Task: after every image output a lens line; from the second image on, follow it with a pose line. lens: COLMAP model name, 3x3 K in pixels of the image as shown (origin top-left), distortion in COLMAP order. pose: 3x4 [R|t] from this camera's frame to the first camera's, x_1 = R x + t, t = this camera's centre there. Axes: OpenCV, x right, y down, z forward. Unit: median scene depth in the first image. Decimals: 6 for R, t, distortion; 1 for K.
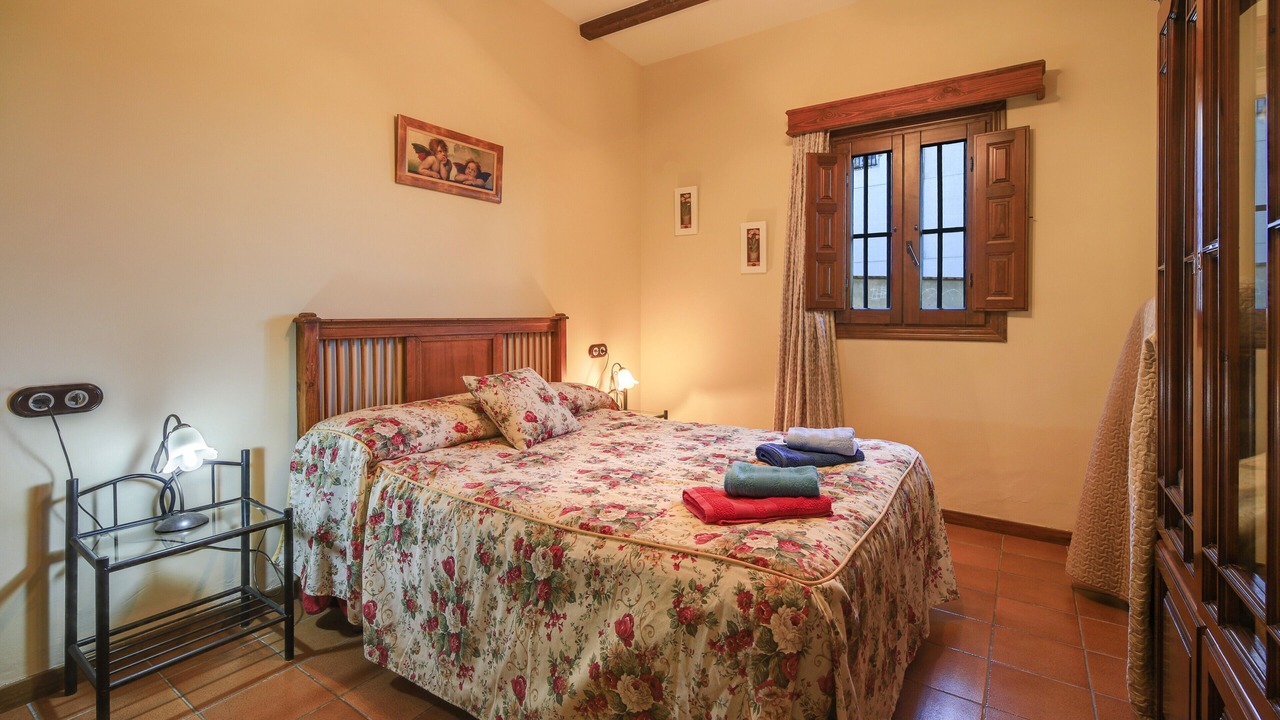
lens RADIAL K [[577.4, 0, 637.7], [0, 577.4, 321.7], [0, 0, 1]] dist [0.000747, -0.000022]
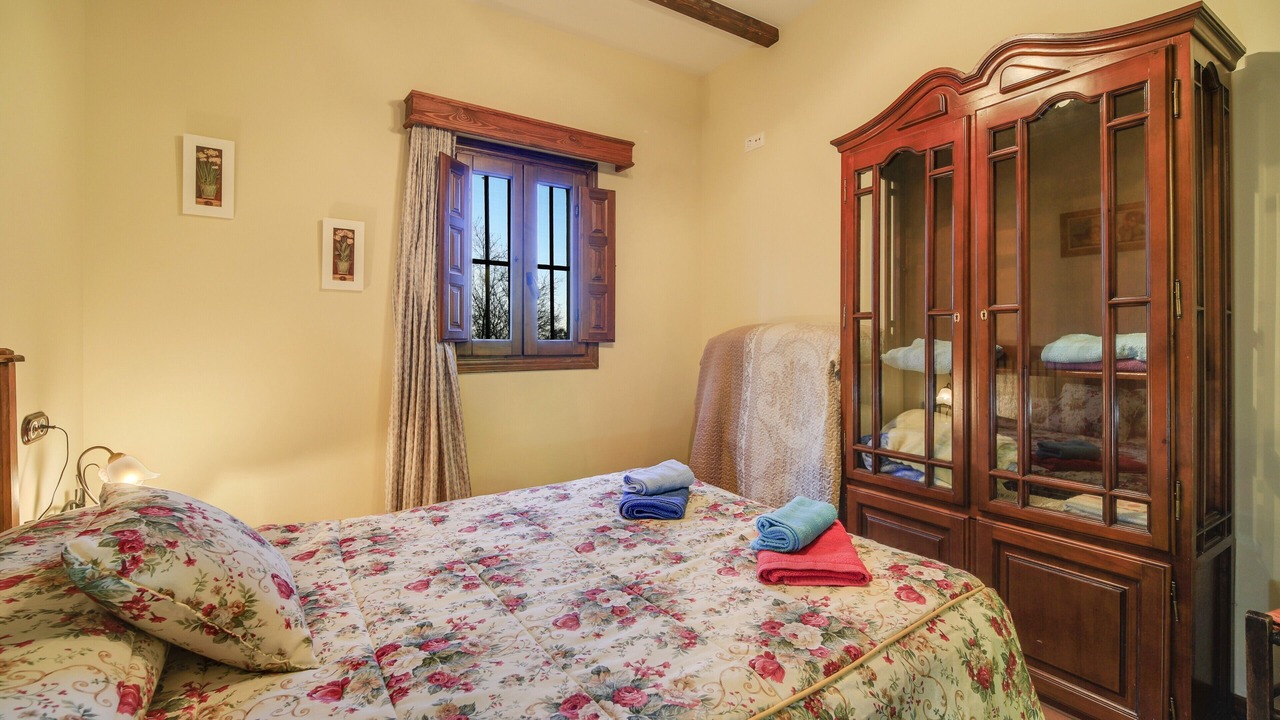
lens RADIAL K [[551.6, 0, 640.0], [0, 551.6, 360.0], [0, 0, 1]] dist [-0.000928, -0.000217]
pose [[0.384518, -0.030051, 0.922628, -0.377669], [0.015137, 0.999541, 0.026247, -0.010330], [-0.922993, 0.003874, 0.384796, 0.480863]]
